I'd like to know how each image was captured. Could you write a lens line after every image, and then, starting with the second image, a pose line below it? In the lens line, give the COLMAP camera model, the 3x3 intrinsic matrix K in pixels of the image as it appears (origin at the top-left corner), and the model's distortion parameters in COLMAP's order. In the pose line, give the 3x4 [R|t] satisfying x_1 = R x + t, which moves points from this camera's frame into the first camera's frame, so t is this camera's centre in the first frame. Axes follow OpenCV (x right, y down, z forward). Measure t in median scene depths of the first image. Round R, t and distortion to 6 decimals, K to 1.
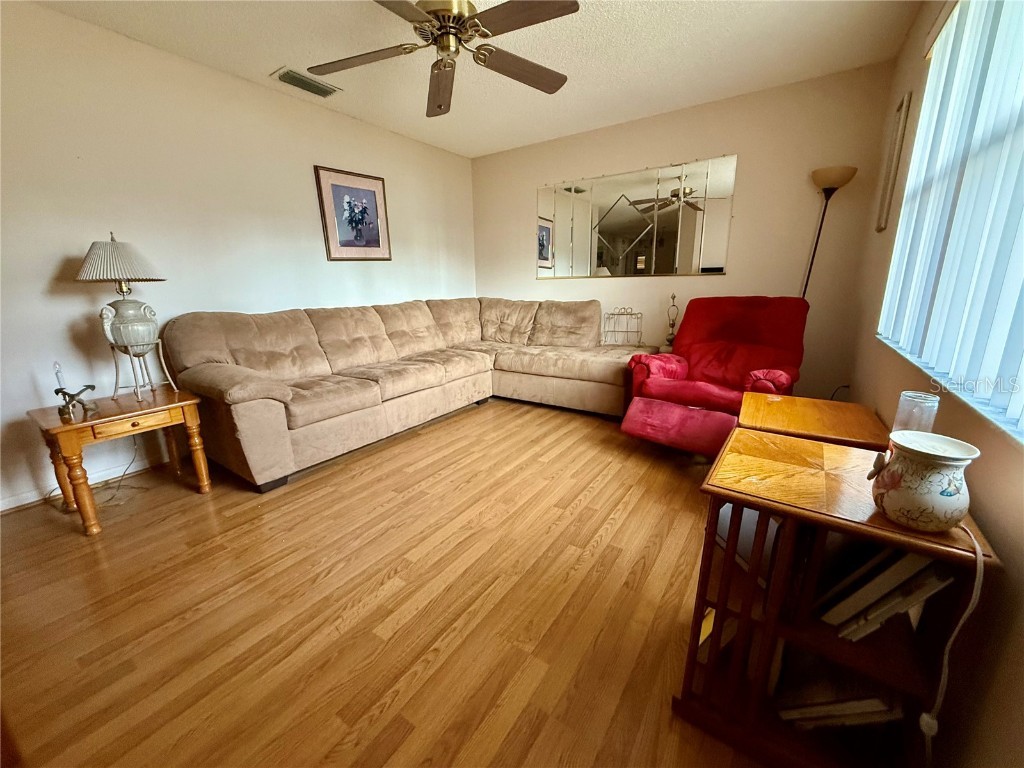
lens RADIAL K [[410.4, 0, 509.5], [0, 410.4, 386.1], [0, 0, 1]] dist [0.000367, -0.000309]
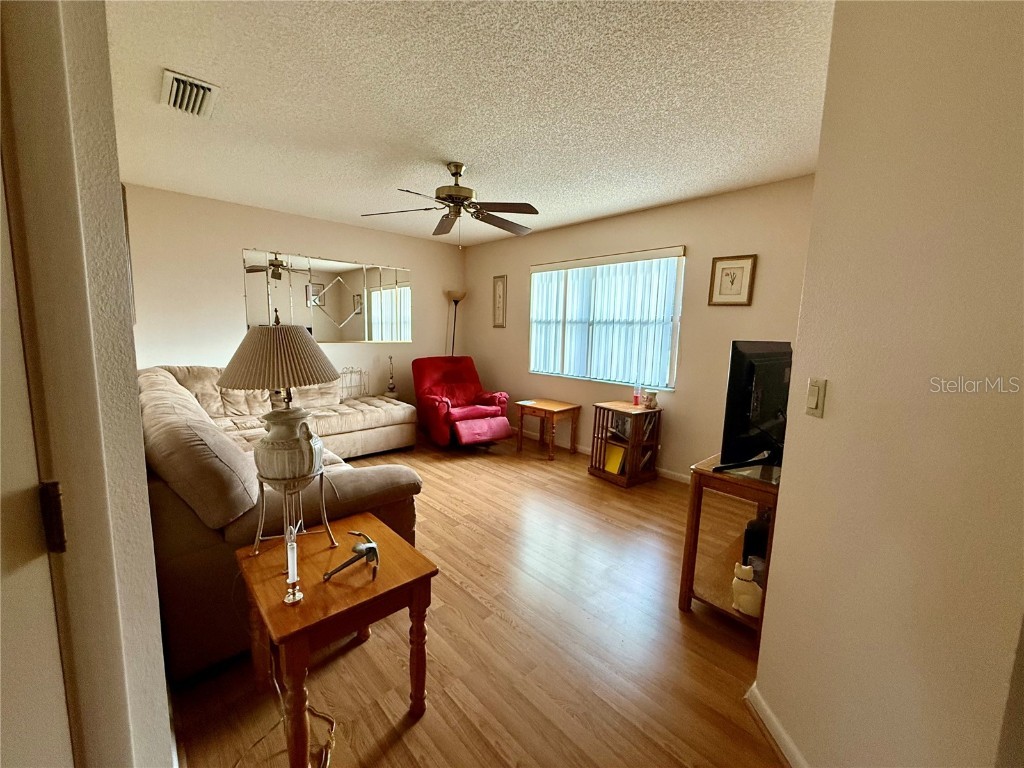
lens RADIAL K [[410.4, 0, 506.5], [0, 410.4, 383.8], [0, 0, 1]] dist [0.000367, -0.000309]
pose [[0.235444, -0.104942, 0.966206, -1.245522], [0.213152, 0.975525, 0.054014, -0.173730], [-0.948226, 0.193231, 0.252050, 0.408102]]
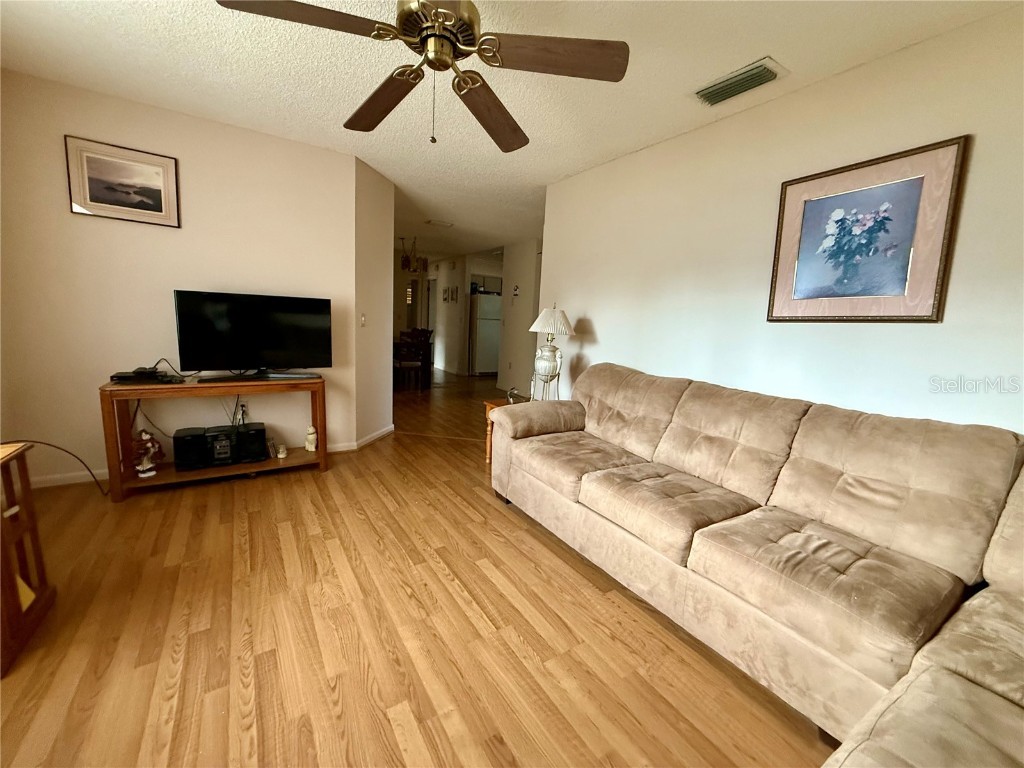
lens RADIAL K [[410.4, 0, 508.6], [0, 410.4, 382.1], [0, 0, 1]] dist [0.000367, -0.000309]
pose [[-0.396304, 0.137102, -0.907825, 0.441365], [-0.270192, 0.927585, 0.258037, -0.364138], [0.877462, 0.347548, -0.330561, 1.183687]]
